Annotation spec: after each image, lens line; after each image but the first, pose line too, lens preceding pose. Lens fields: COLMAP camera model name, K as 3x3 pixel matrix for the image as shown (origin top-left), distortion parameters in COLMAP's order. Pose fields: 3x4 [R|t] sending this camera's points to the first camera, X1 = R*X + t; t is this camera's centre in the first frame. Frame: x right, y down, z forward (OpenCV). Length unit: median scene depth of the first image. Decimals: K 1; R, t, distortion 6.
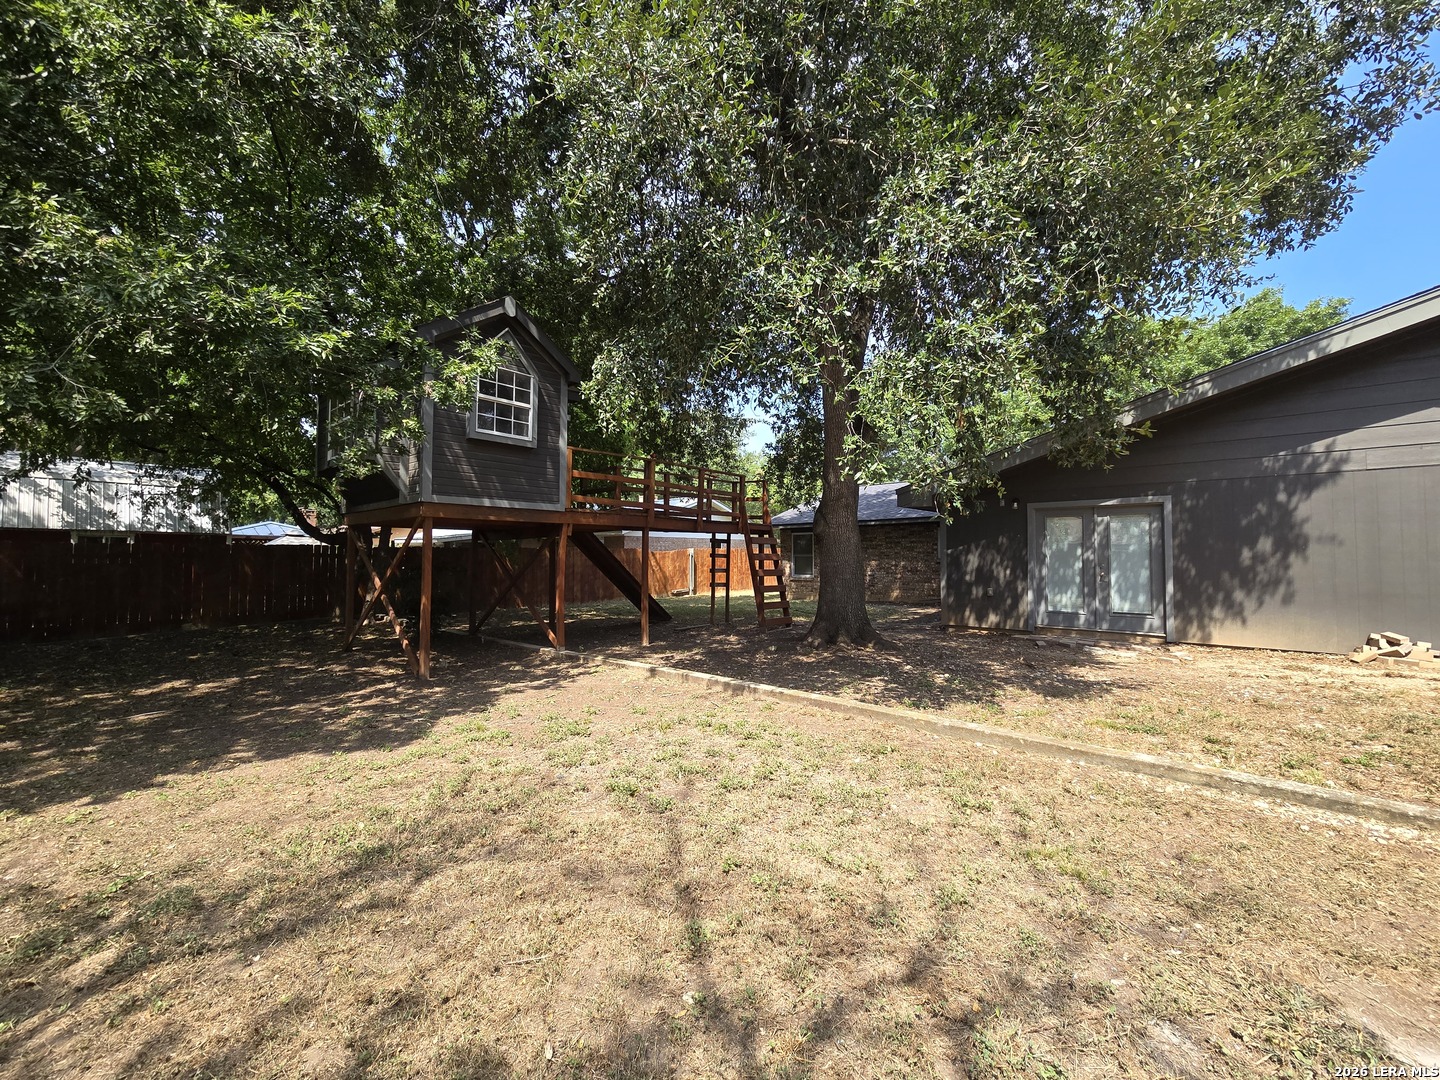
lens RADIAL K [[591.5, 0, 732.6], [0, 591.5, 532.5], [0, 0, 1]] dist [-0.001425, 0.000543]
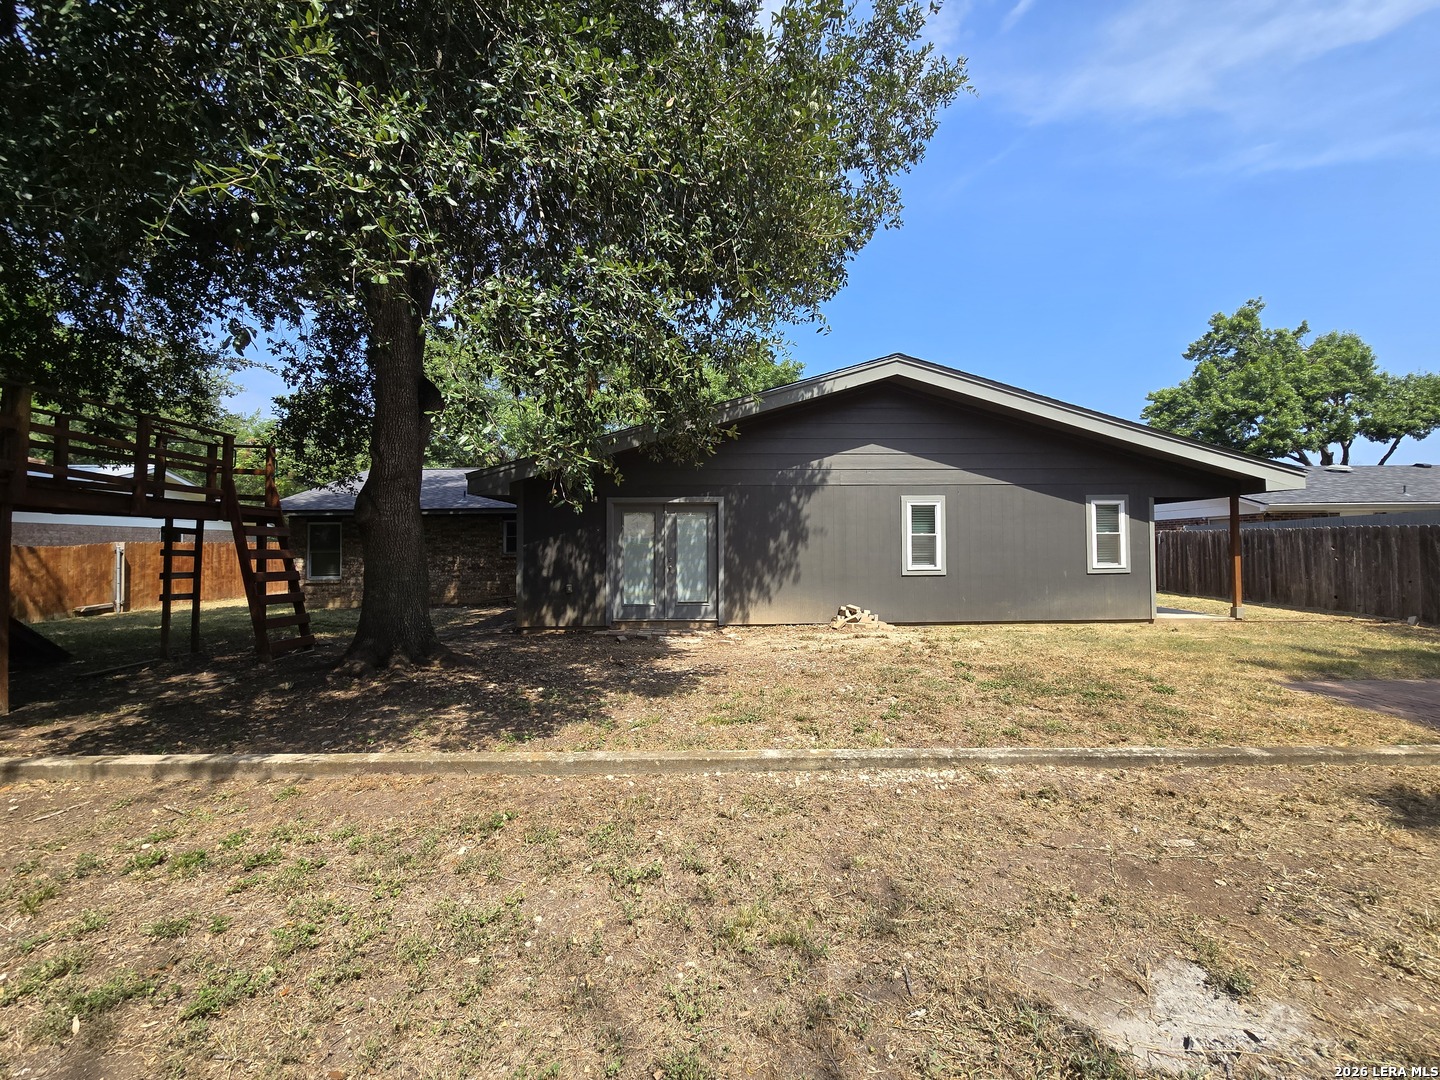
lens RADIAL K [[591.5, 0, 732.6], [0, 591.5, 532.5], [0, 0, 1]] dist [-0.001425, 0.000543]
pose [[0.742885, 0.013980, 0.669273, -0.009566], [-0.020007, 0.999799, 0.001325, 0.004571], [-0.669120, -0.014374, 0.743015, 0.143154]]
